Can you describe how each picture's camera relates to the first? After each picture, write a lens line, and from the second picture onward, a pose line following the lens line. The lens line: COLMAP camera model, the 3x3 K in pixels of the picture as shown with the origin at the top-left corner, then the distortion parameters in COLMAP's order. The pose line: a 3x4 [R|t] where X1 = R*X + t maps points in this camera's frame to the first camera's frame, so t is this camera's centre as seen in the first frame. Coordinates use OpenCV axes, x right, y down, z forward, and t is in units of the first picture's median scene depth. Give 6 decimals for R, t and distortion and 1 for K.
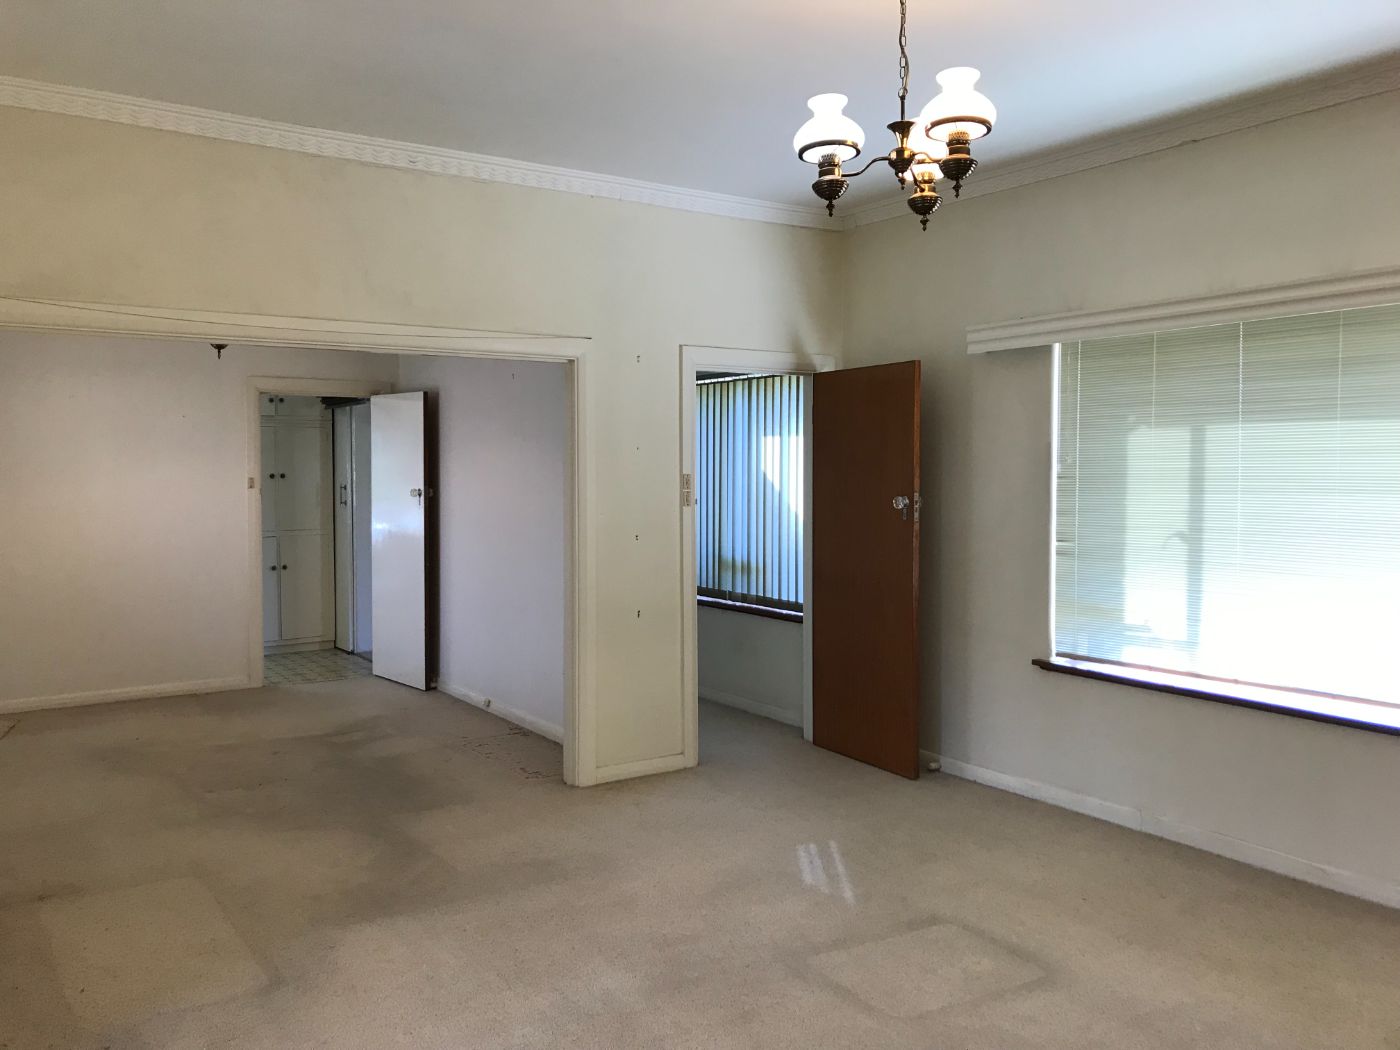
lens RADIAL K [[1141.1, 0, 700.0], [0, 1141.1, 527.5], [0, 0, 1]] dist [0.006436, -0.013527]
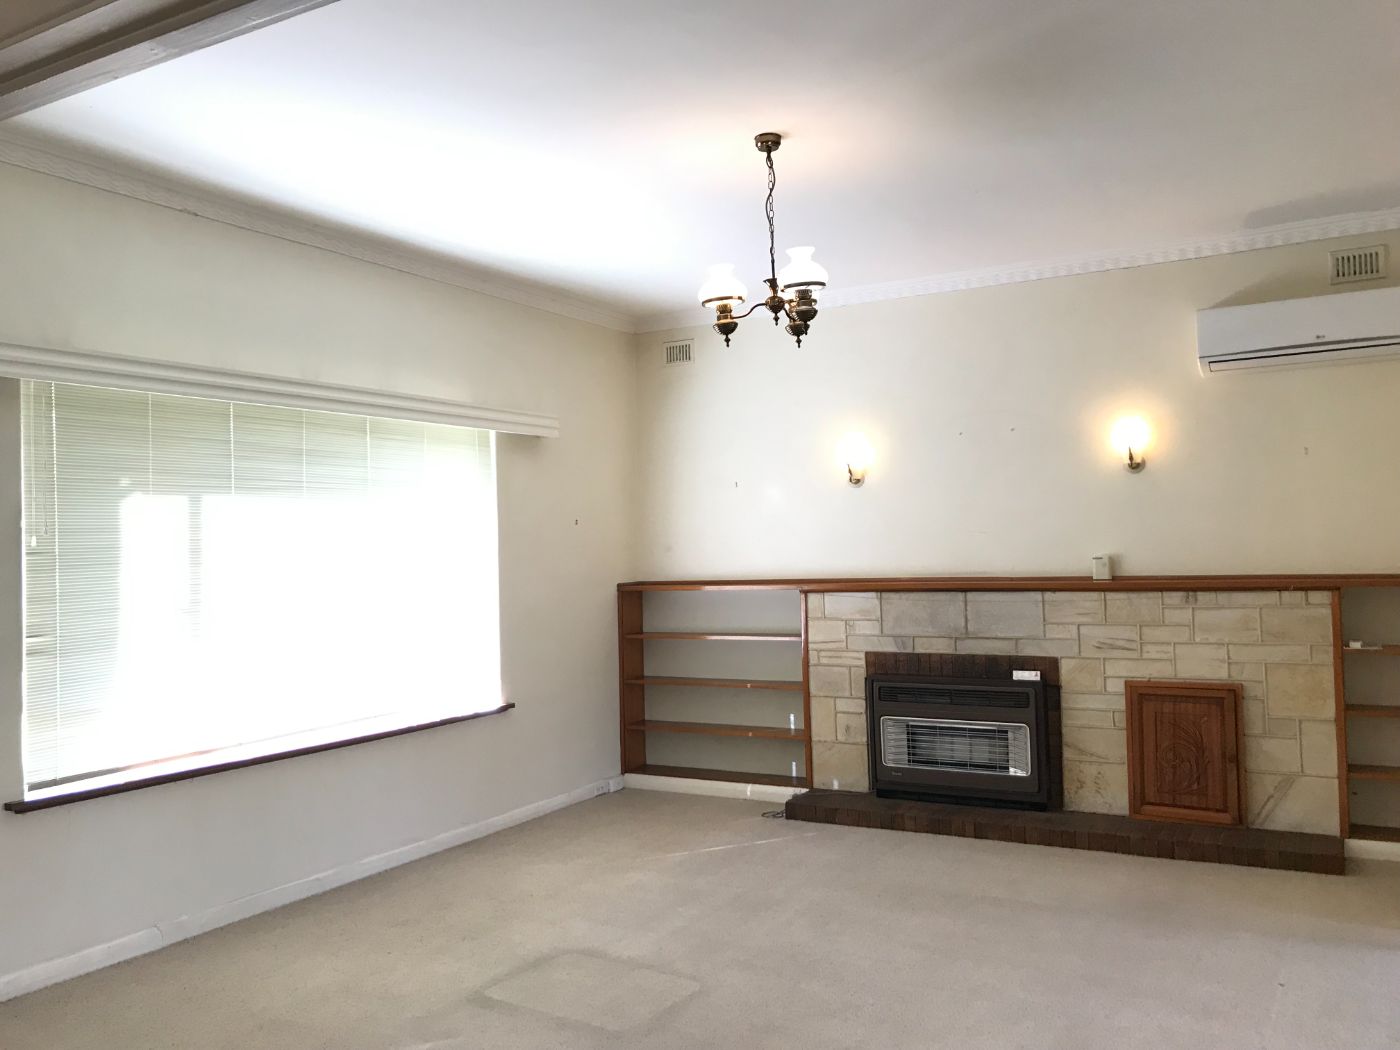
lens RADIAL K [[1141.1, 0, 670.4], [0, 1141.1, 516.8], [0, 0, 1]] dist [0.006436, -0.013527]
pose [[-0.430591, 0.039488, 0.901683, -0.609389], [0.075257, 0.997134, -0.007730, -0.032466], [-0.899404, 0.064529, -0.432329, 1.022157]]
